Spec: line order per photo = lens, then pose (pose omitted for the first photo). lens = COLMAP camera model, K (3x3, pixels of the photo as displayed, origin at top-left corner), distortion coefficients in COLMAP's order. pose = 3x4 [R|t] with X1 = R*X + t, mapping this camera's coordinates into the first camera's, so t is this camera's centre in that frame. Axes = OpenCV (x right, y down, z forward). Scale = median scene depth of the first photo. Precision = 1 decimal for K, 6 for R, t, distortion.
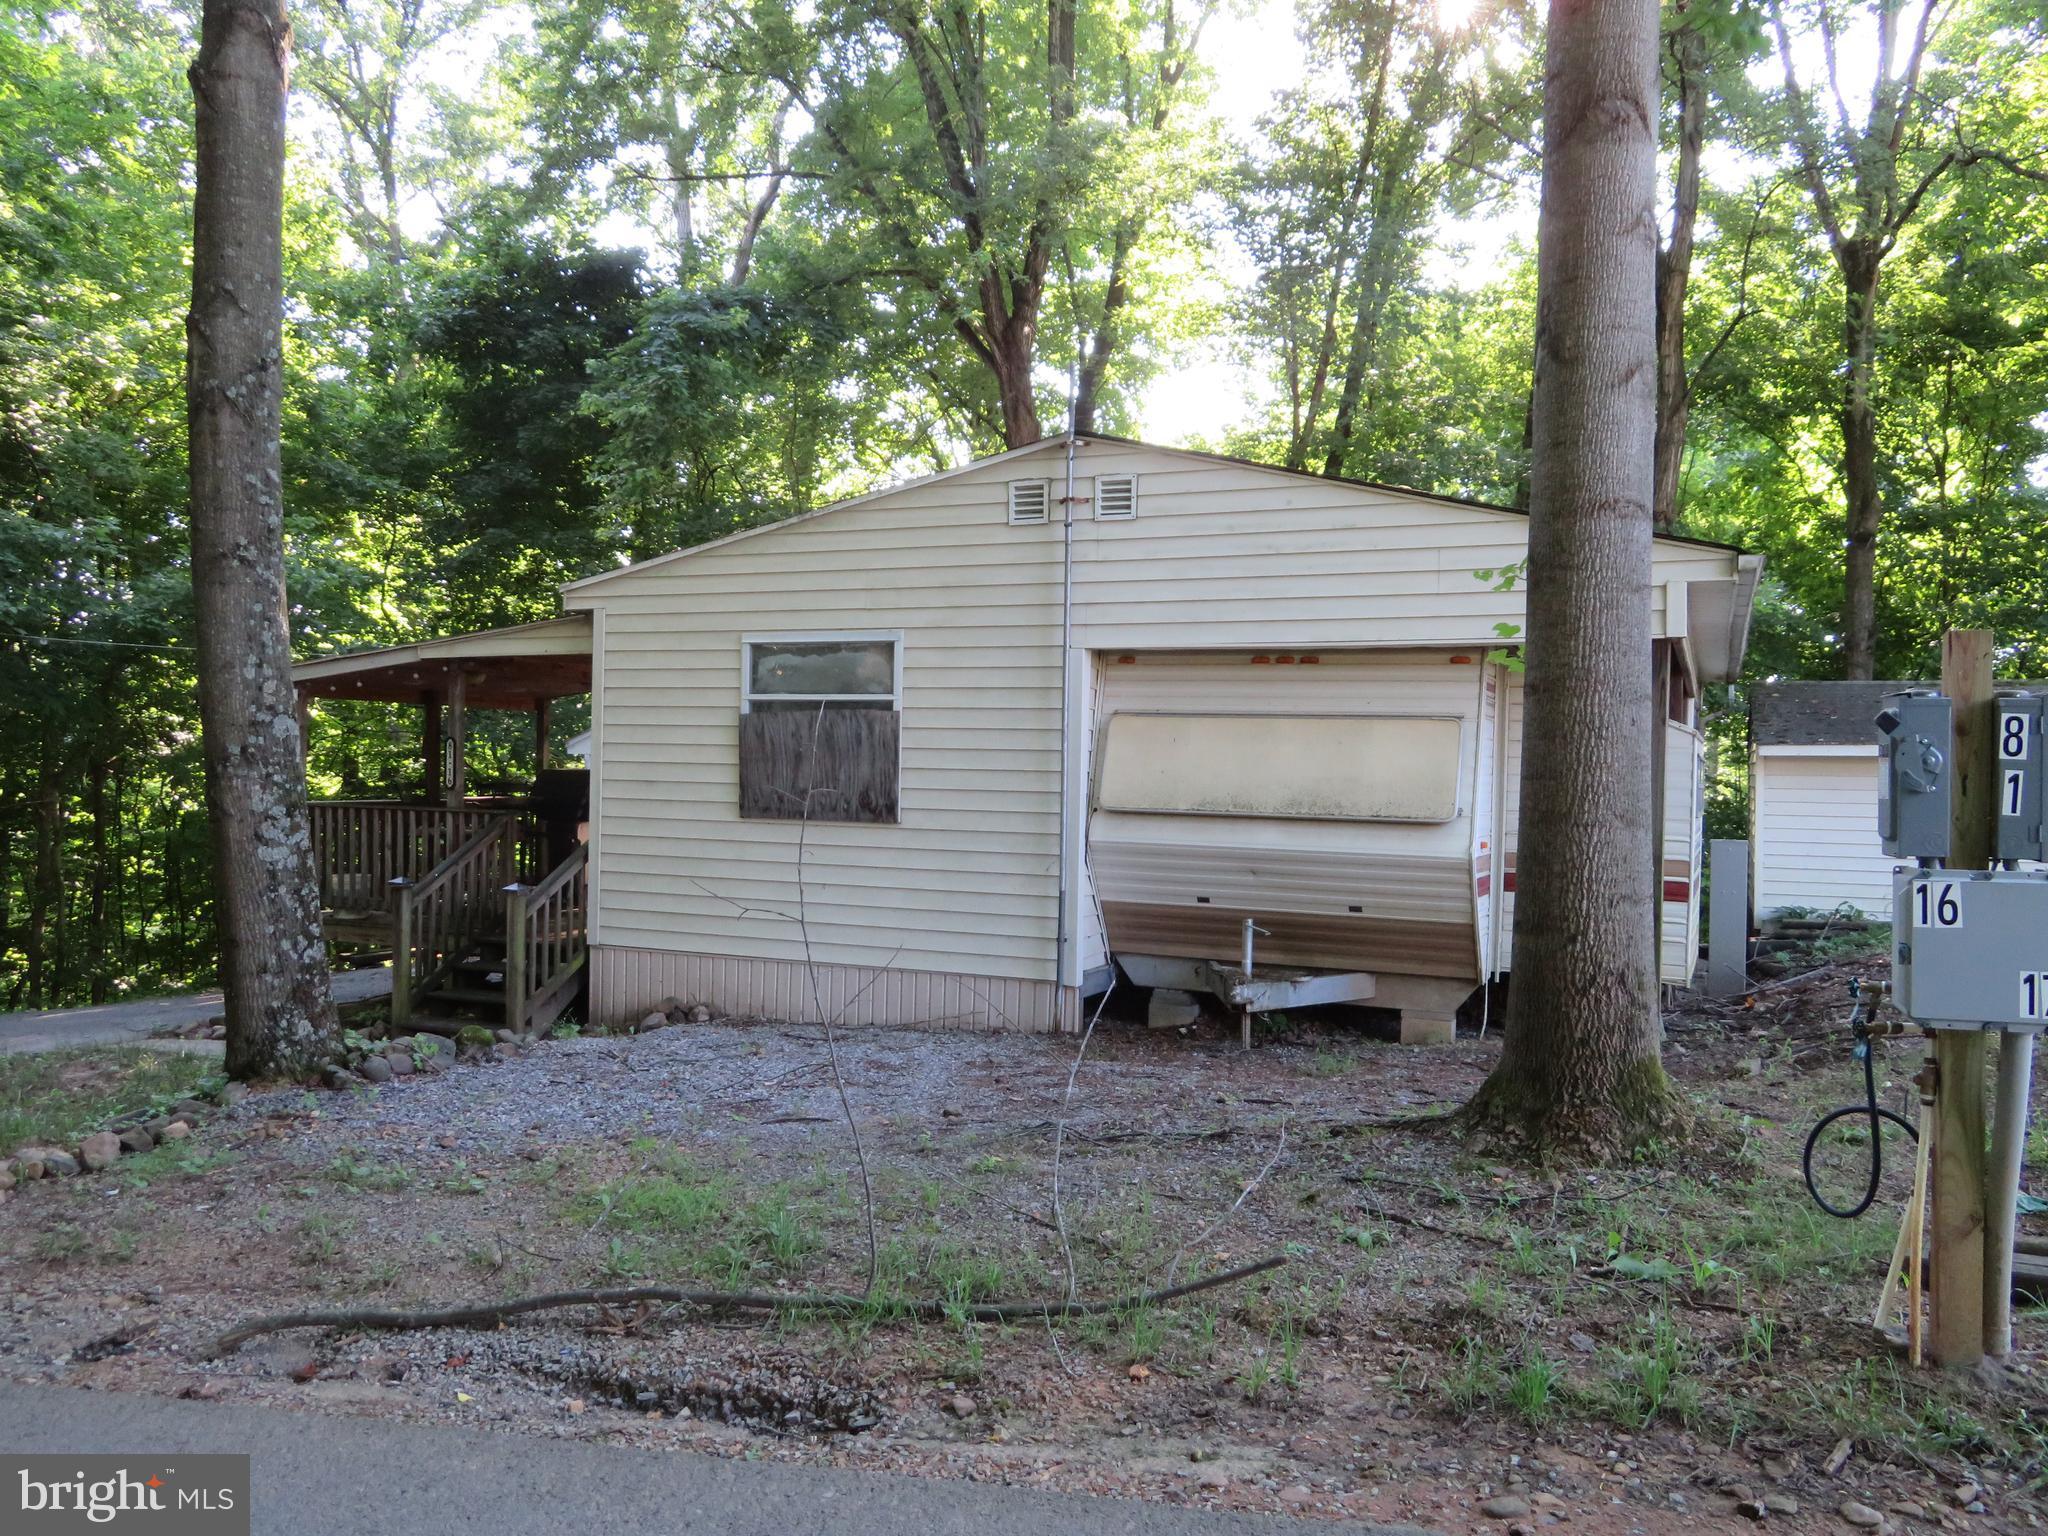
lens RADIAL K [[1475.0, 0, 1024.0], [0, 1475.0, 768.0], [0, 0, 1]] dist [-0.004464, -0.000940]
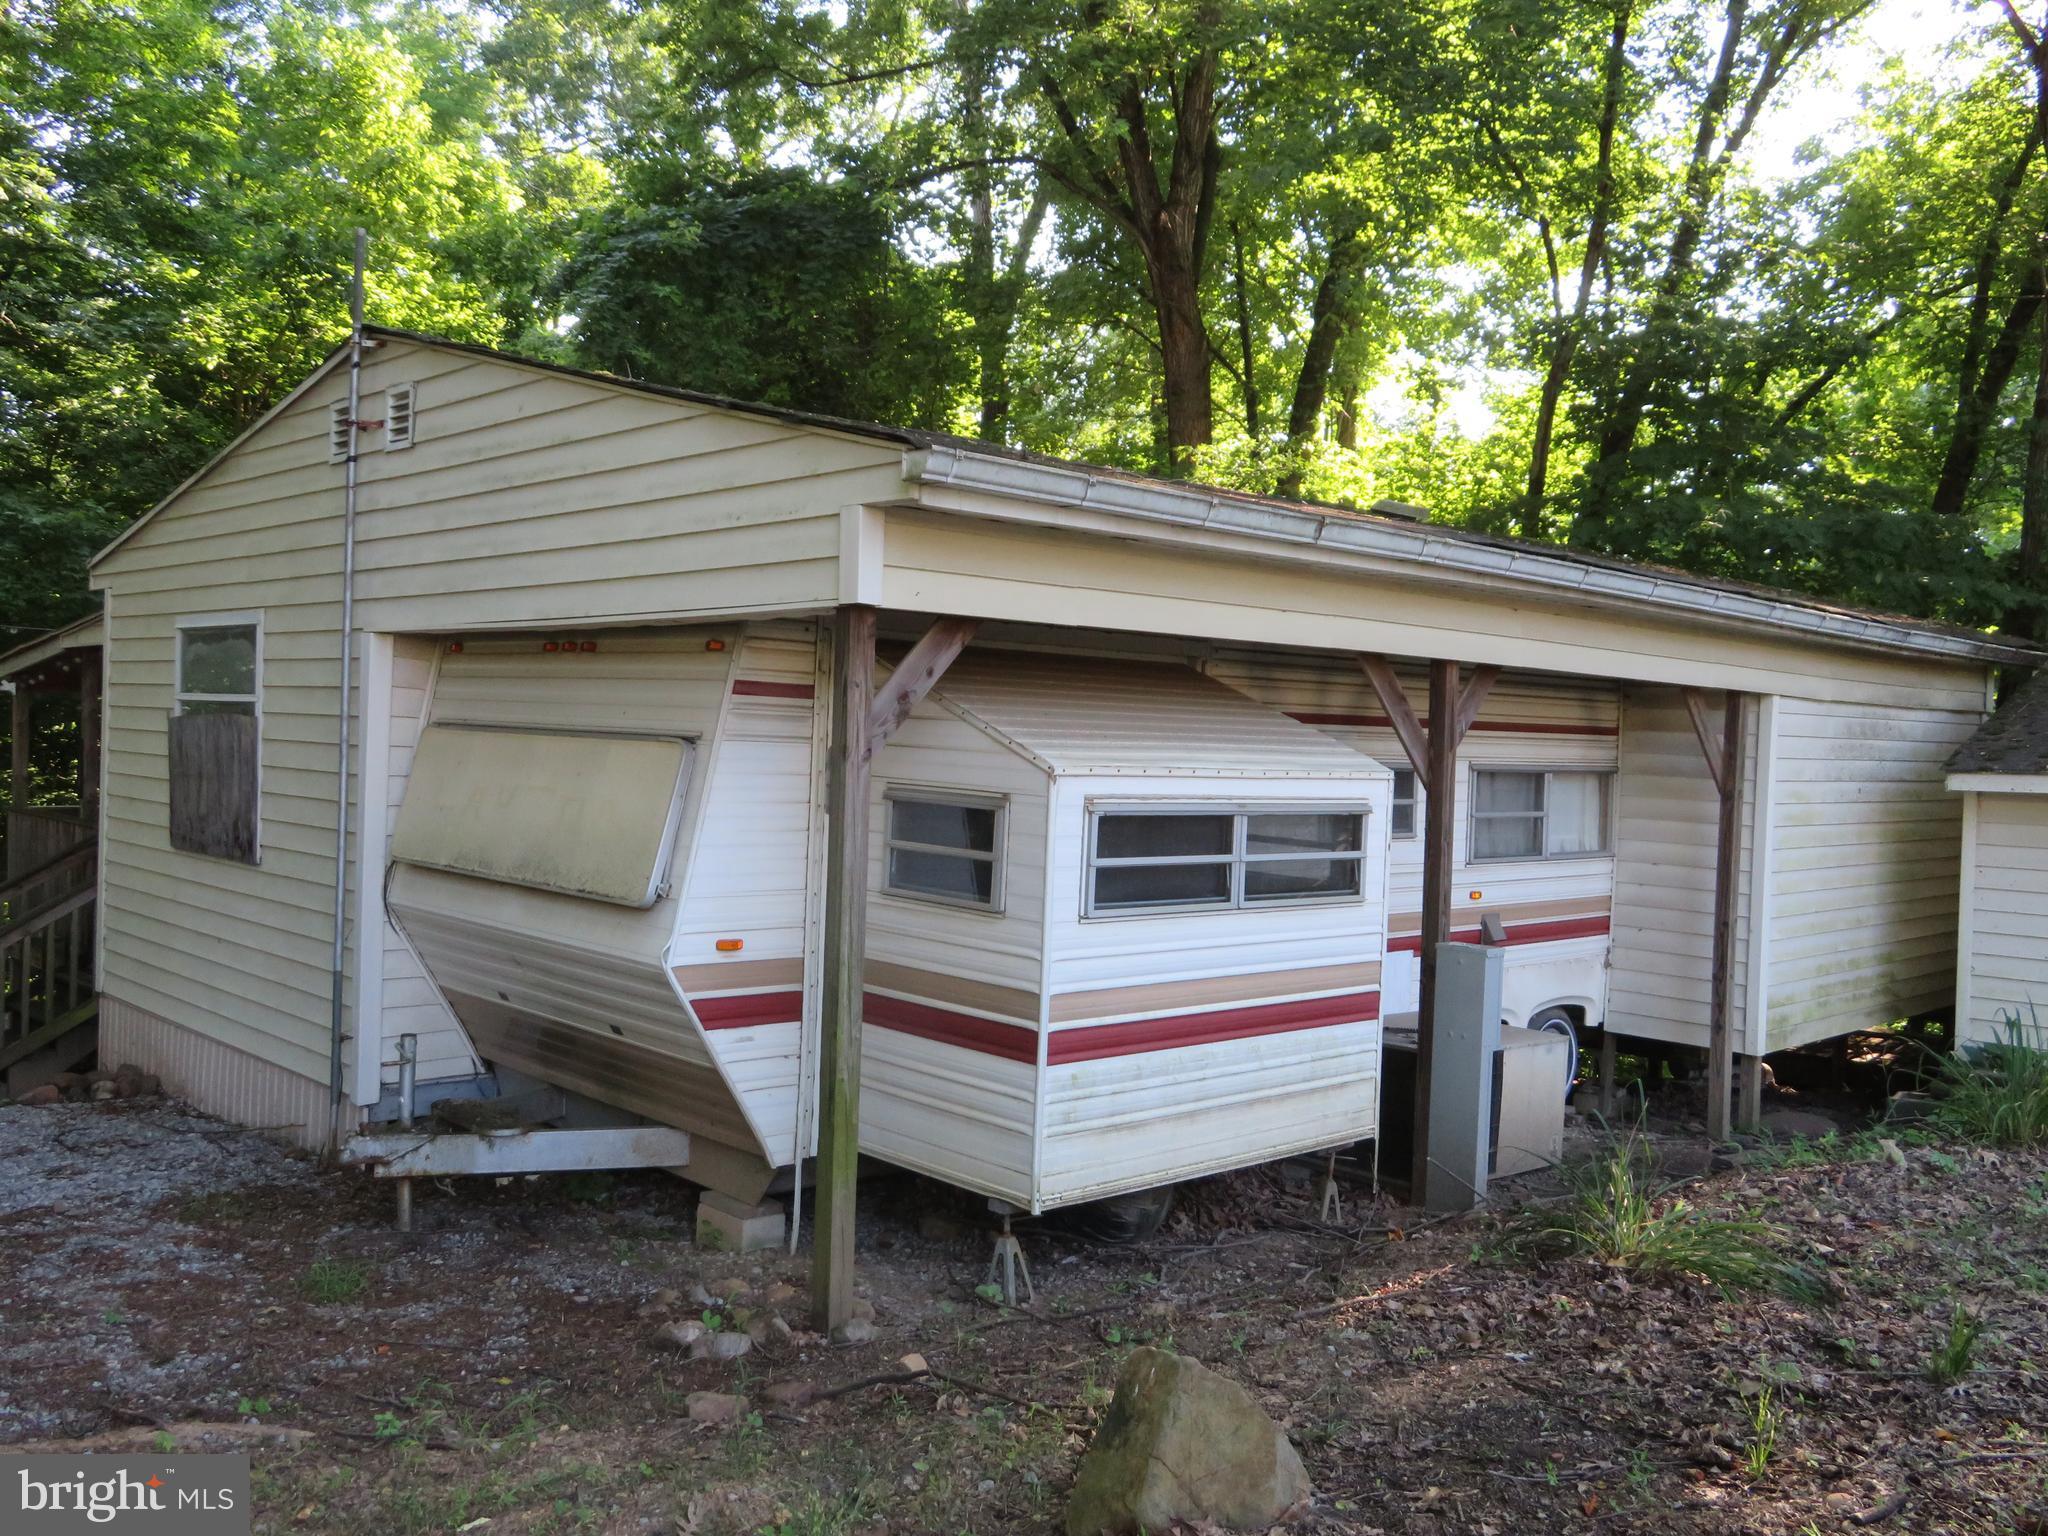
lens RADIAL K [[1730.5, 0, 1024.0], [0, 1730.5, 768.0], [0, 0, 1]] dist [0.022212, -0.010924]
pose [[0.914411, 0.026514, -0.403919, 0.634140], [-0.029305, 0.999570, -0.000727, -0.023011], [0.403726, 0.012502, 0.914795, 0.343497]]
